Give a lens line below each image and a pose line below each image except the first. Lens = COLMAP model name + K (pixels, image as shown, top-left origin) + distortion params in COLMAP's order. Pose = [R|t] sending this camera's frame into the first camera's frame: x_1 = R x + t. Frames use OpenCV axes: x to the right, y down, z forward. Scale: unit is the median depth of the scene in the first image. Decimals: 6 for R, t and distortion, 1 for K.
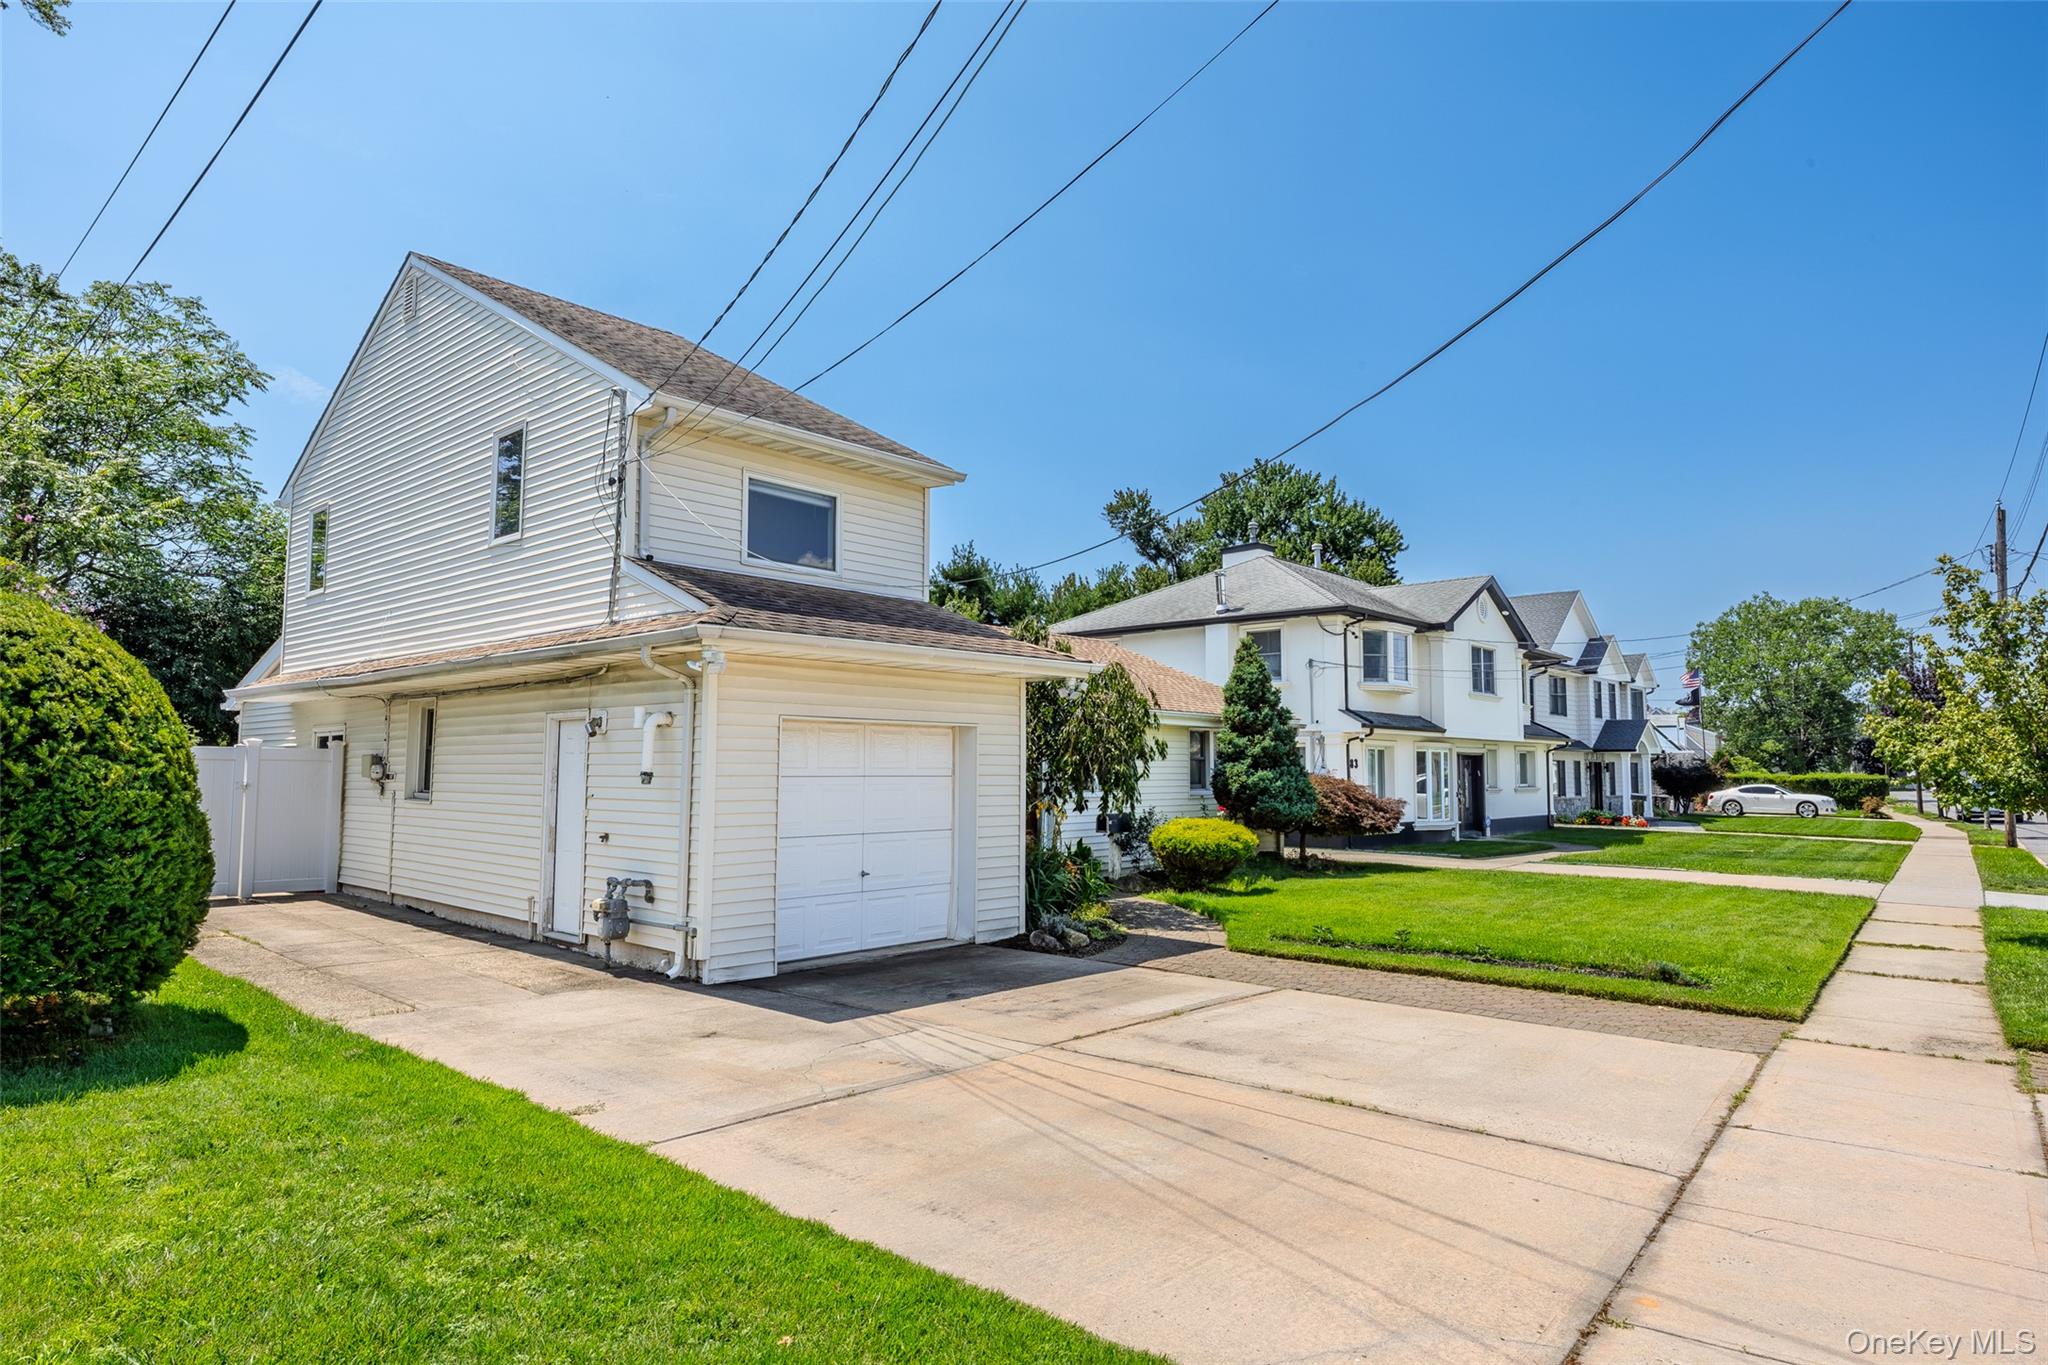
lens RADIAL K [[1202.4, 0, 1021.7], [0, 1202.4, 653.9], [0, 0, 1]] dist [-0.009121, -0.000732]
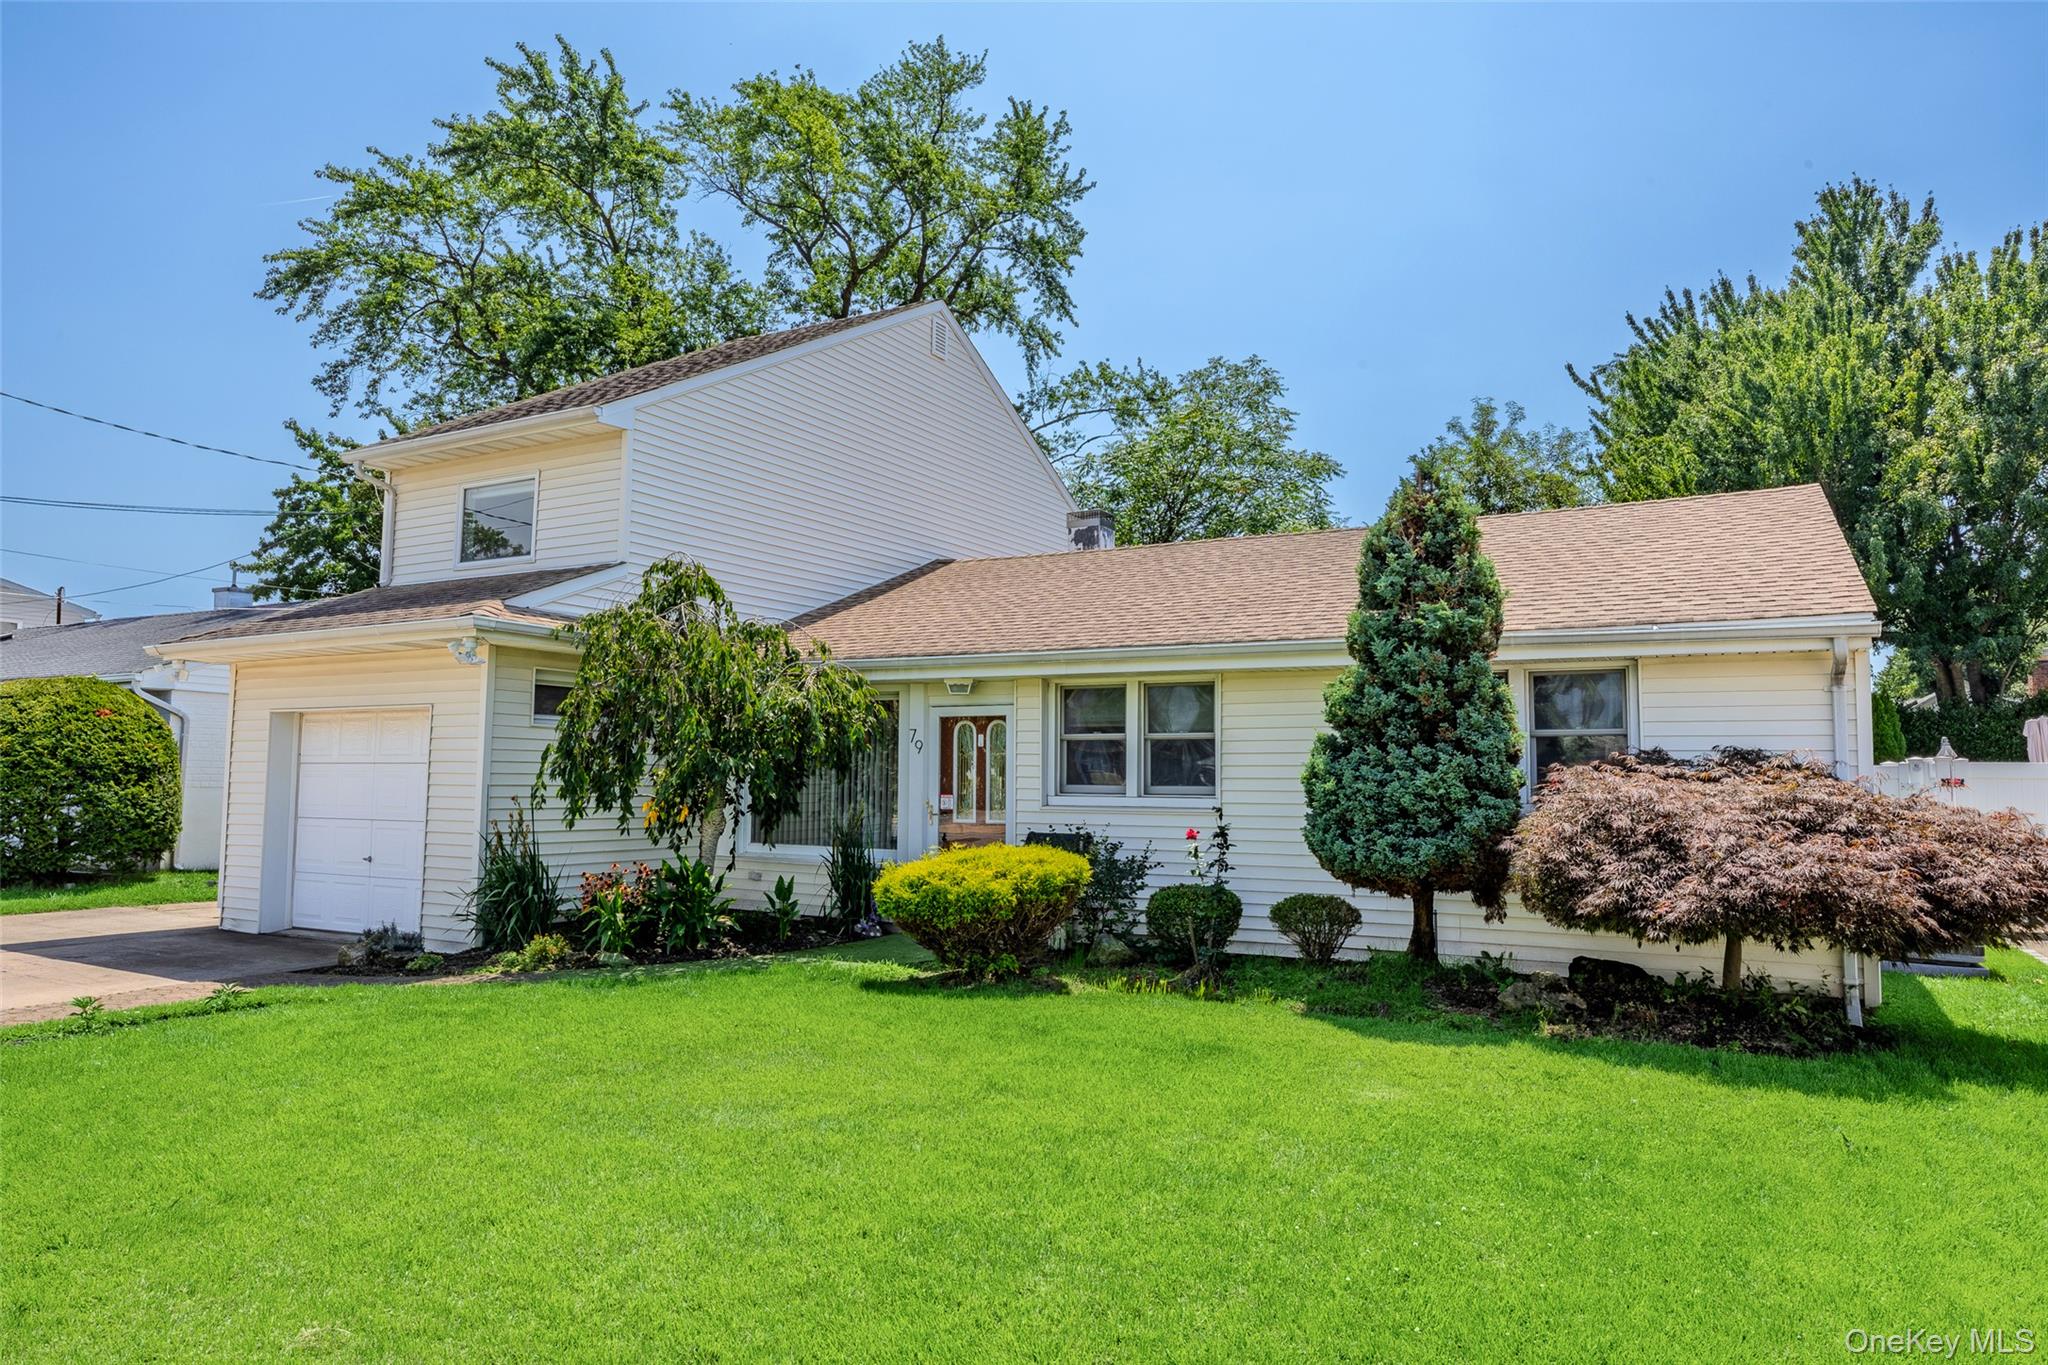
lens RADIAL K [[1258.4, 0, 1021.9], [0, 1258.4, 649.2], [0, 0, 1]] dist [-0.015673, 0.001481]
pose [[0.237488, -0.100713, -0.966155, 0.608568], [0.088031, 0.992750, -0.081846, 0.083819], [0.967393, -0.065614, 0.244632, 0.756749]]
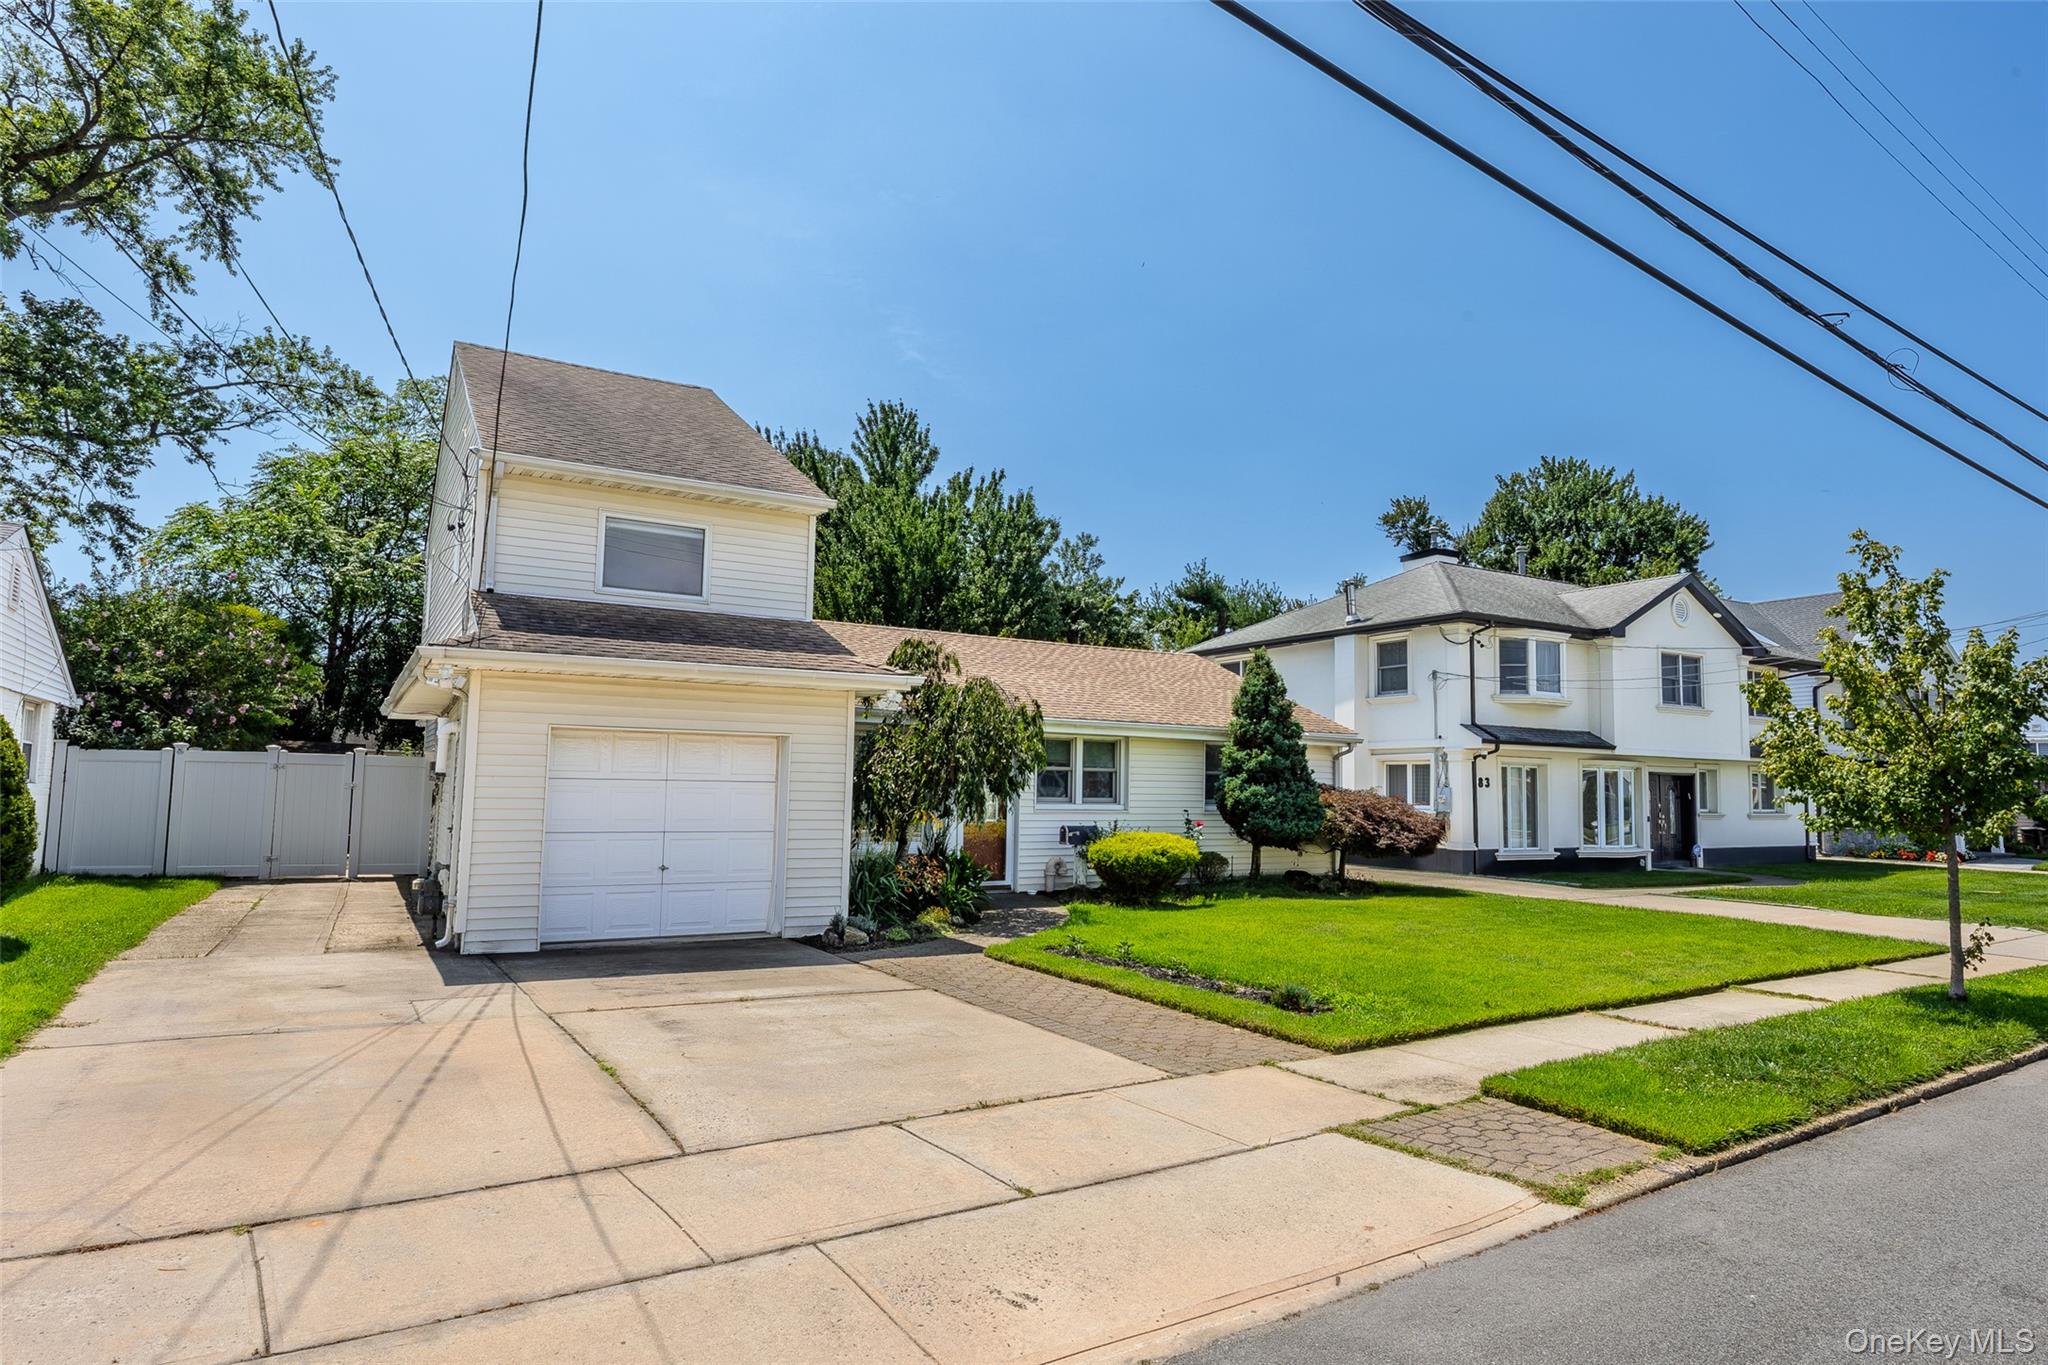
lens RADIAL K [[1194.4, 0, 1018.8], [0, 1194.4, 674.9], [0, 0, 1]] dist [-0.009265, -0.002192]
pose [[0.956775, -0.015981, -0.290391, 0.294477], [0.015925, 0.999870, -0.002553, 0.007287], [0.290394, -0.002182, 0.956905, 0.023529]]
